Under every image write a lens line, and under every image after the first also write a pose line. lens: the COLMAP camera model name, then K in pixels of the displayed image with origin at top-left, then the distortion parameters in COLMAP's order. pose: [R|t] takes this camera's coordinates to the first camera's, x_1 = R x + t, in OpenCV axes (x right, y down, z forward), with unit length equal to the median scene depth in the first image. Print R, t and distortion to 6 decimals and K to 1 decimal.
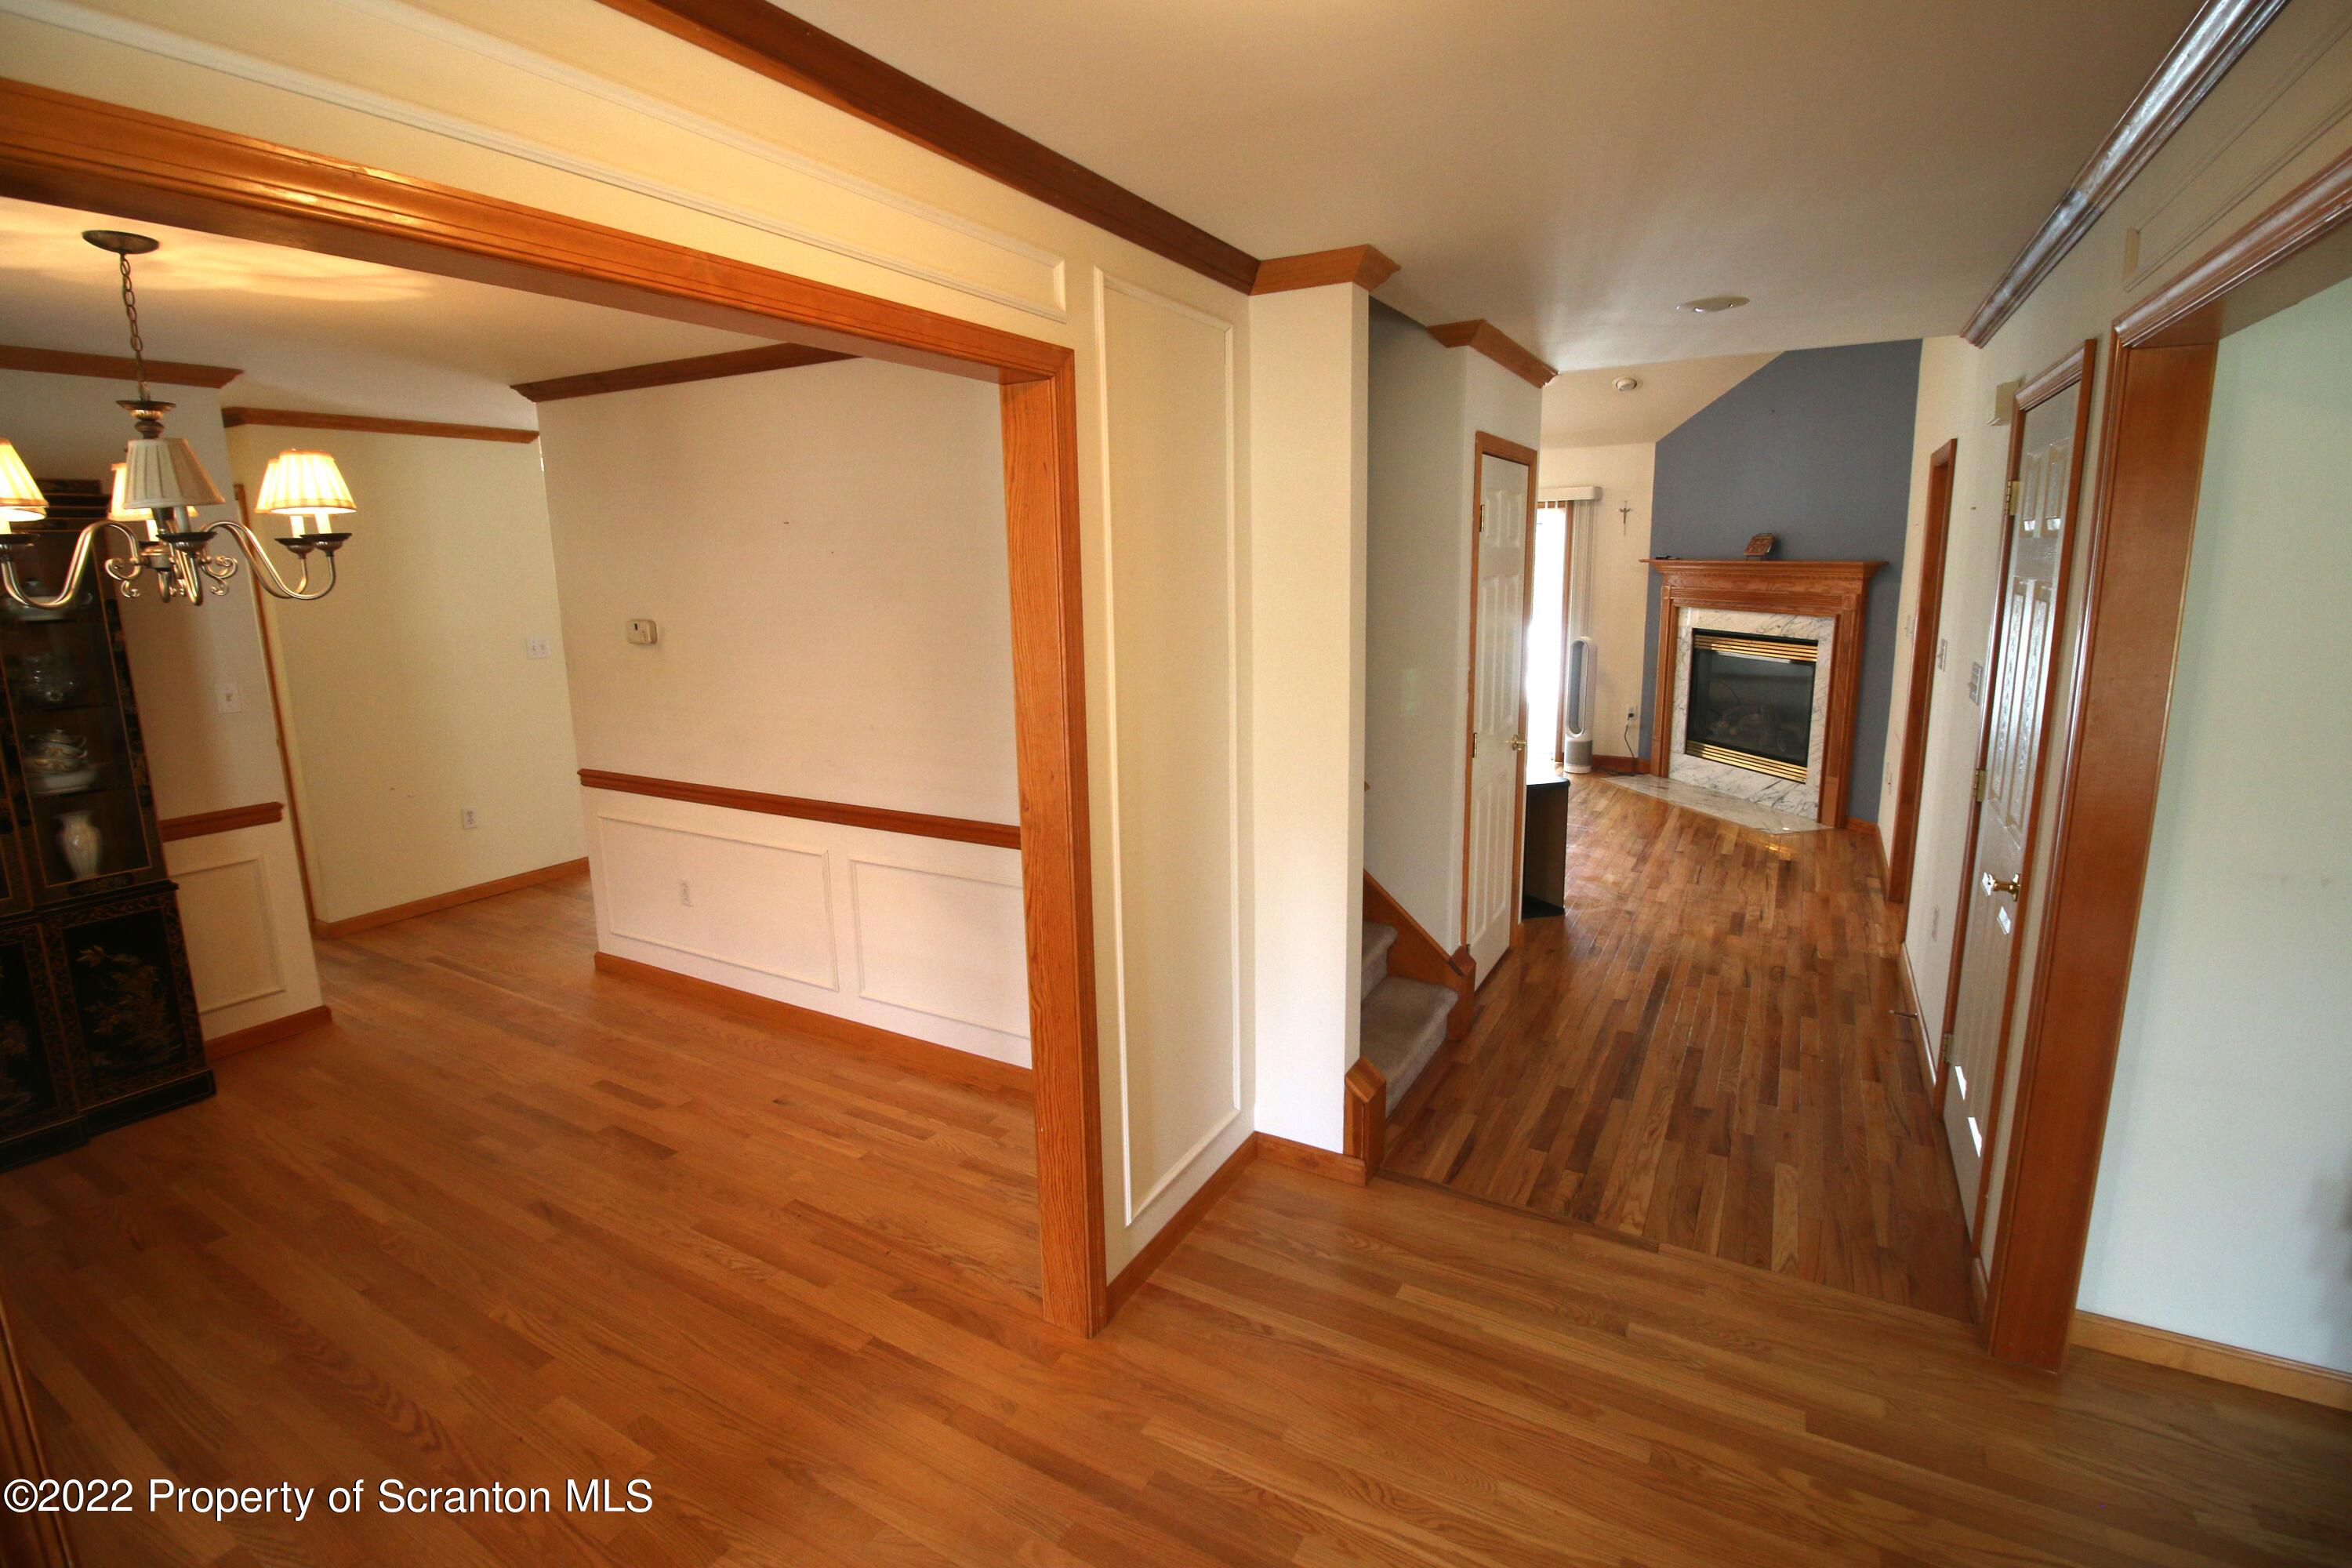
lens RADIAL K [[1075.6, 0, 1173.6], [0, 1075.6, 751.8], [0, 0, 1]] dist [0.001863, -0.013316]
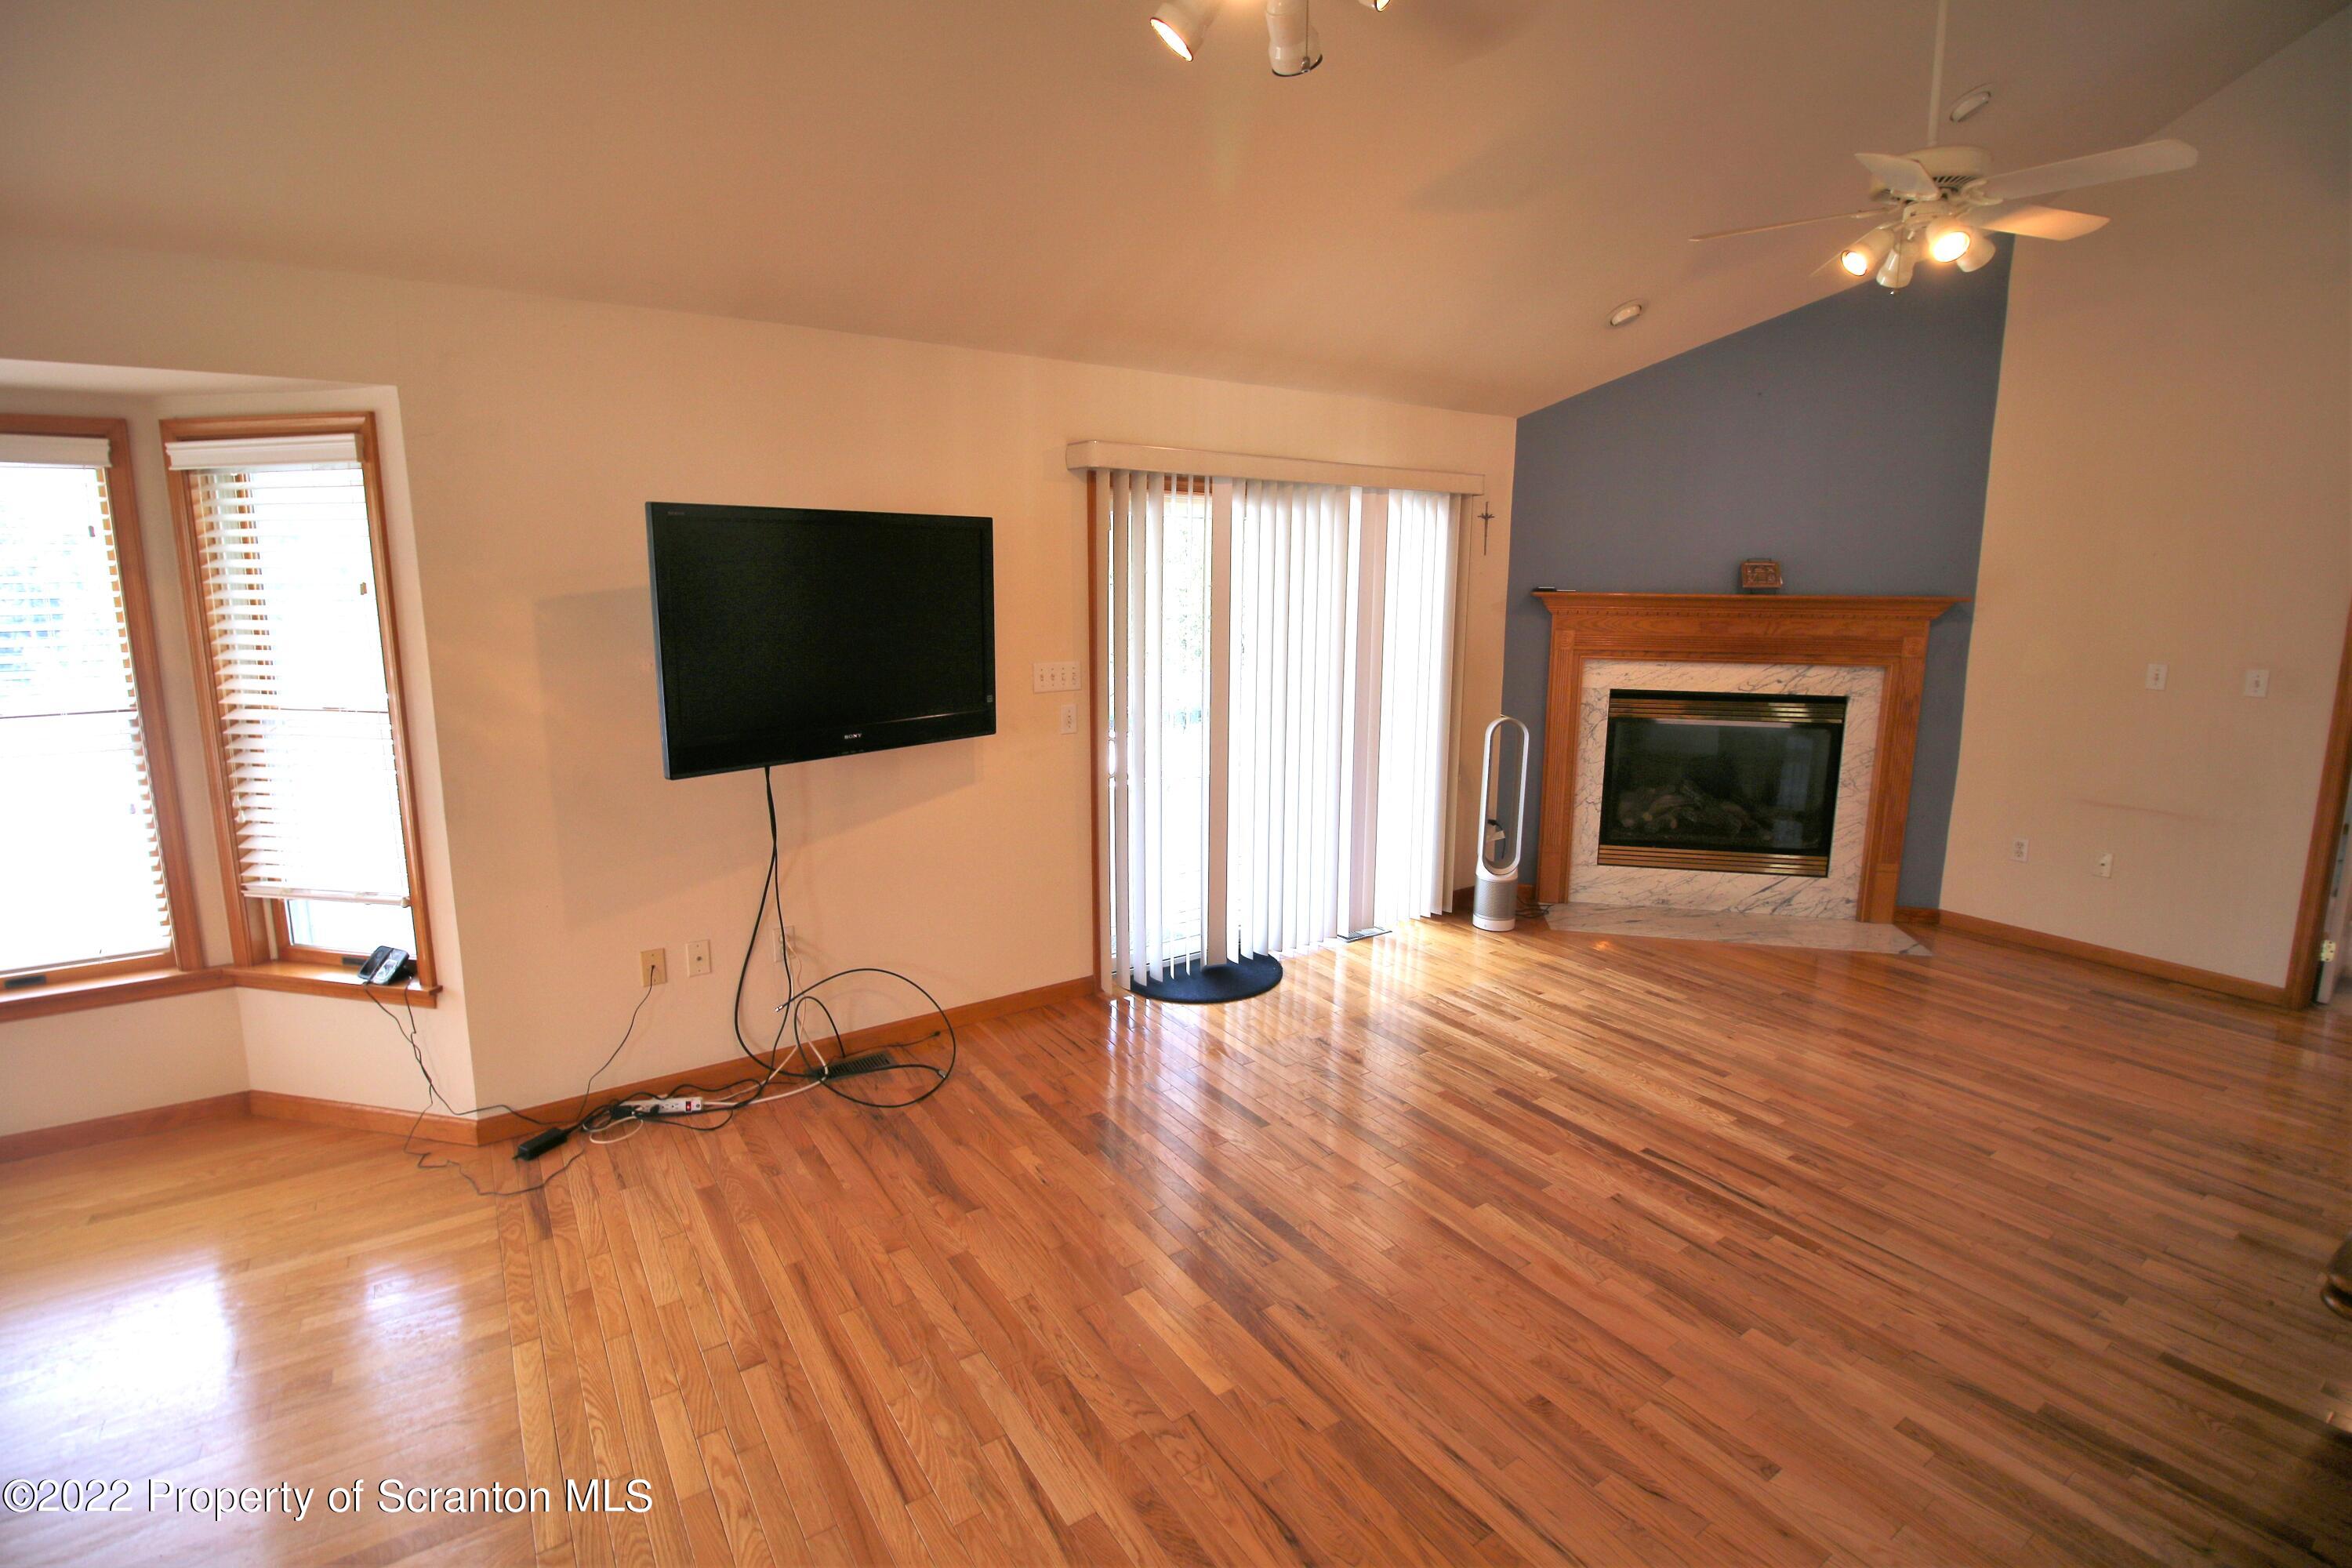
lens RADIAL K [[1075.6, 0, 1173.6], [0, 1075.6, 751.8], [0, 0, 1]] dist [0.001863, -0.013316]
pose [[0.433639, -0.122251, 0.892755, -0.293883], [0.151065, 0.986595, 0.061723, -0.171730], [-0.888333, 0.108099, 0.446294, 1.005391]]
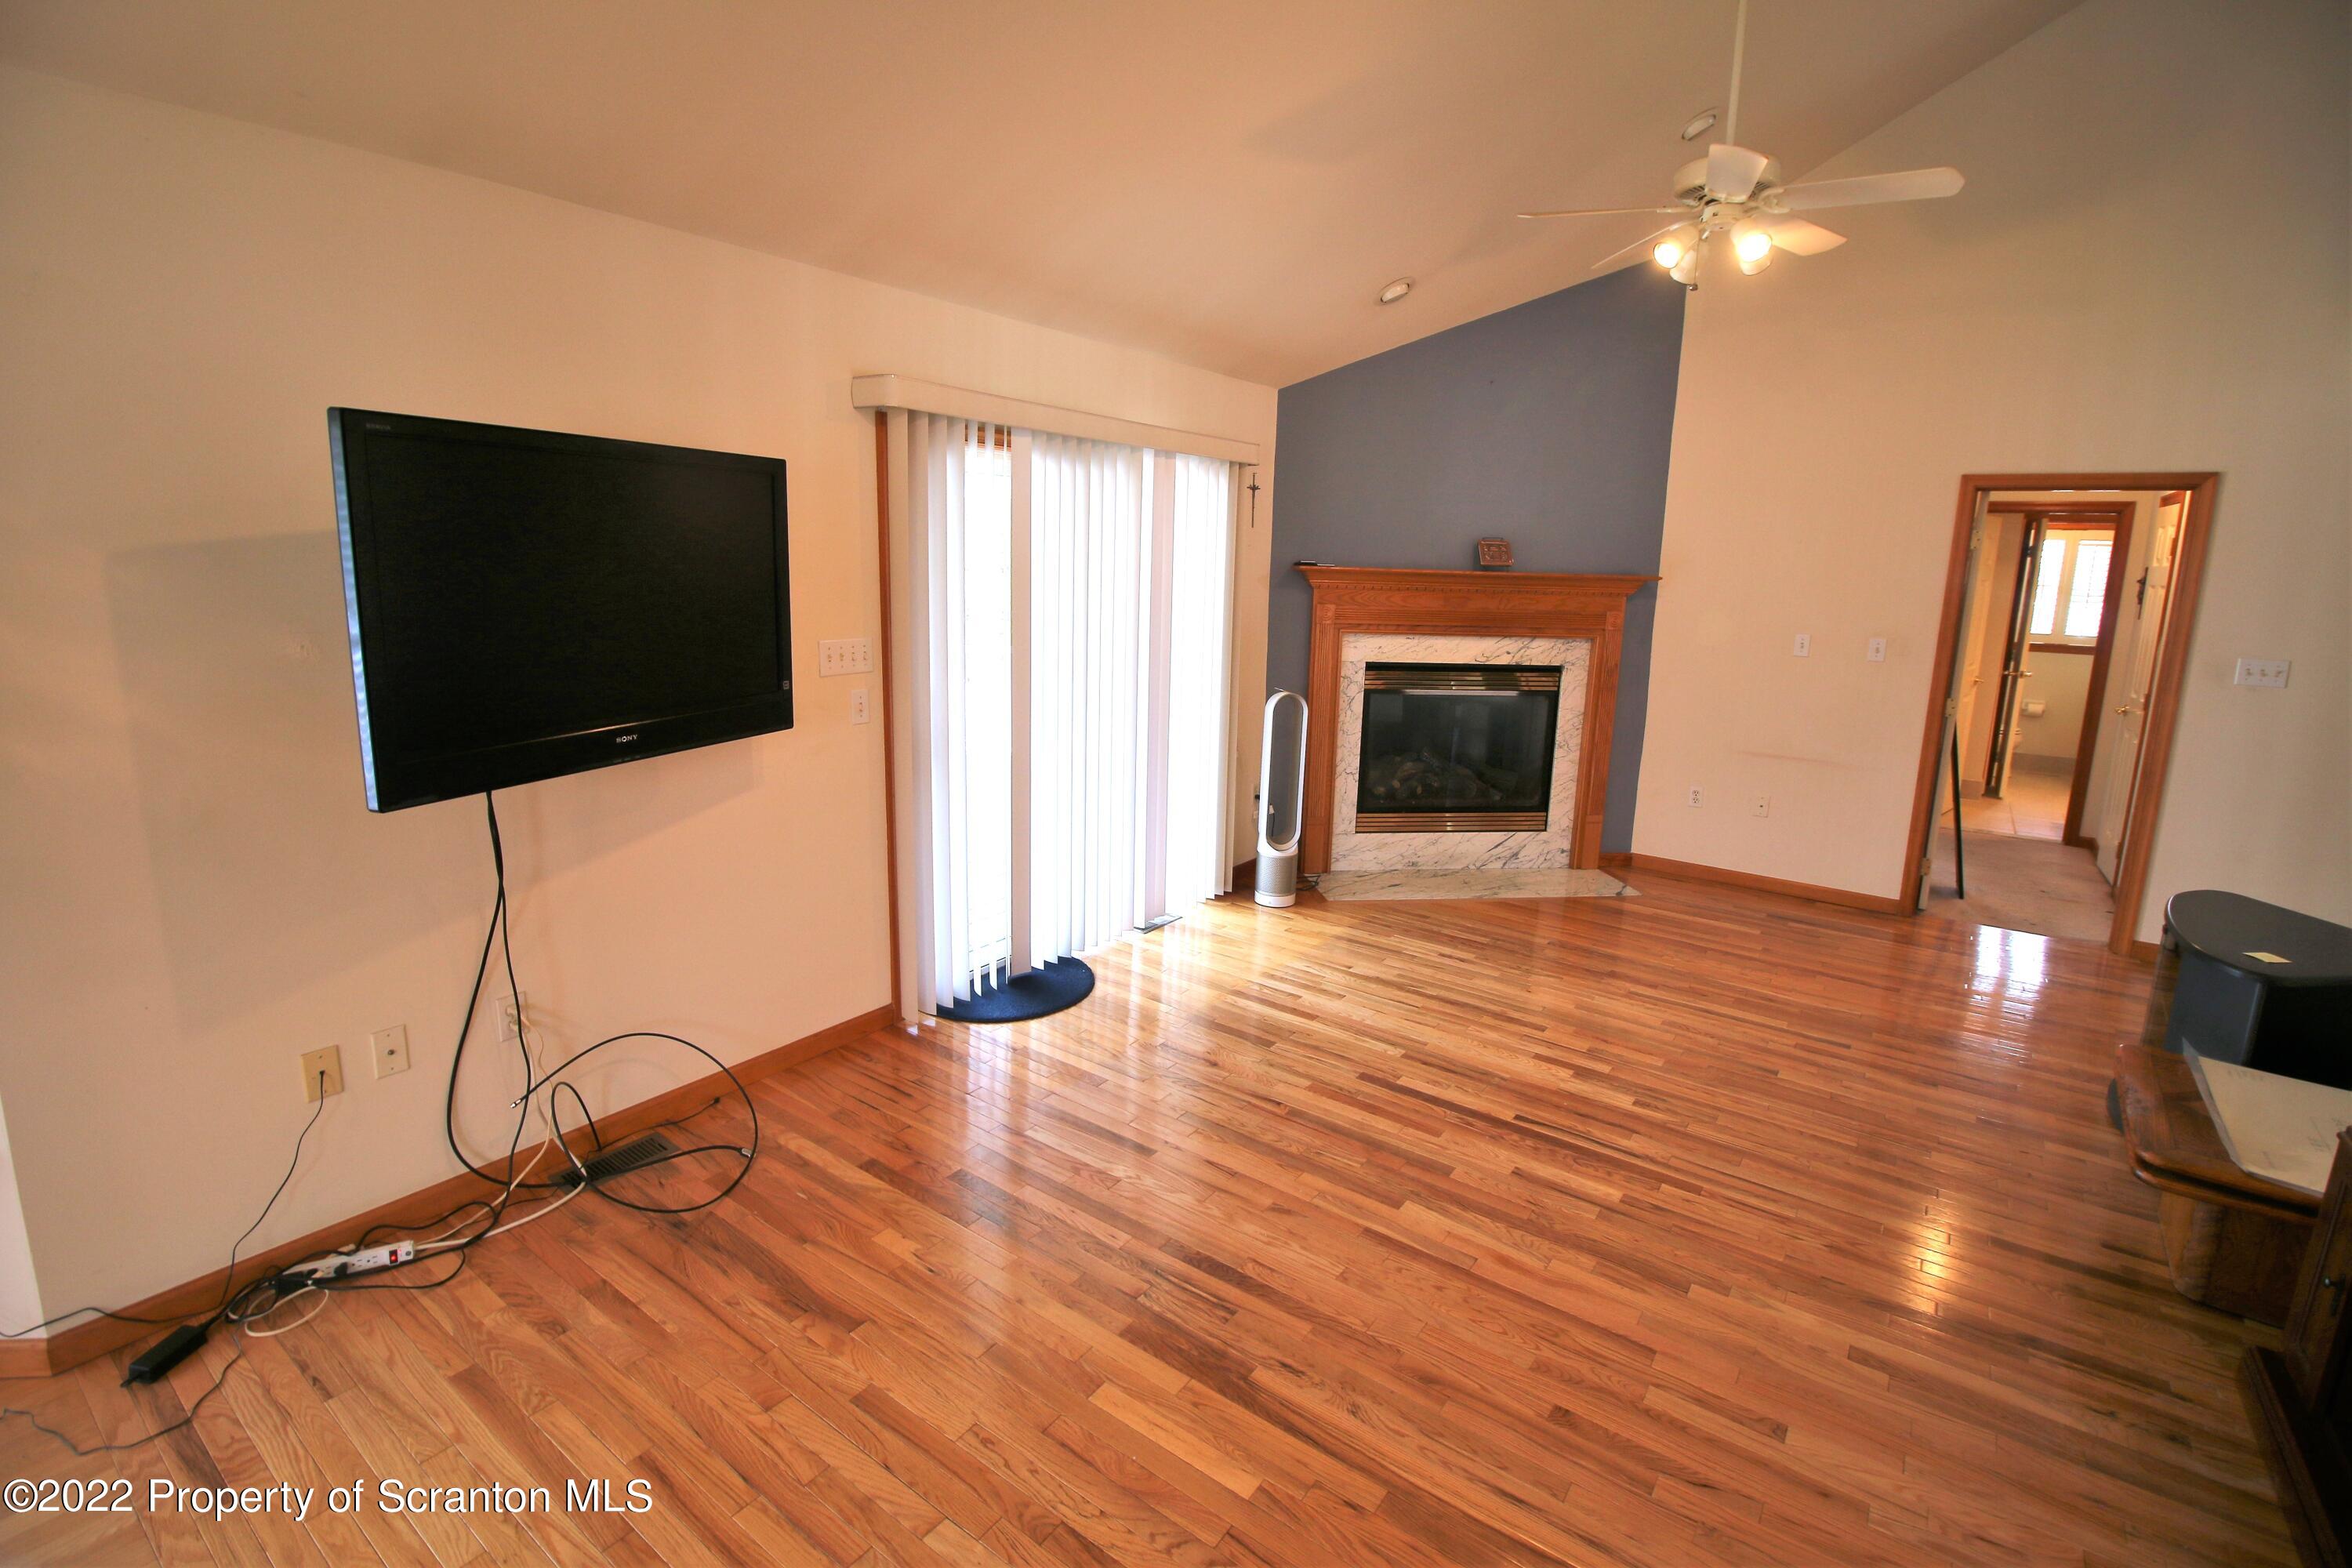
lens RADIAL K [[1075.6, 0, 1173.6], [0, 1075.6, 751.8], [0, 0, 1]] dist [0.001863, -0.013316]
pose [[0.104445, -0.154535, 0.982451, -0.267798], [0.154540, 0.978377, 0.137465, -0.186789], [-0.982450, 0.137471, 0.126069, 1.111954]]
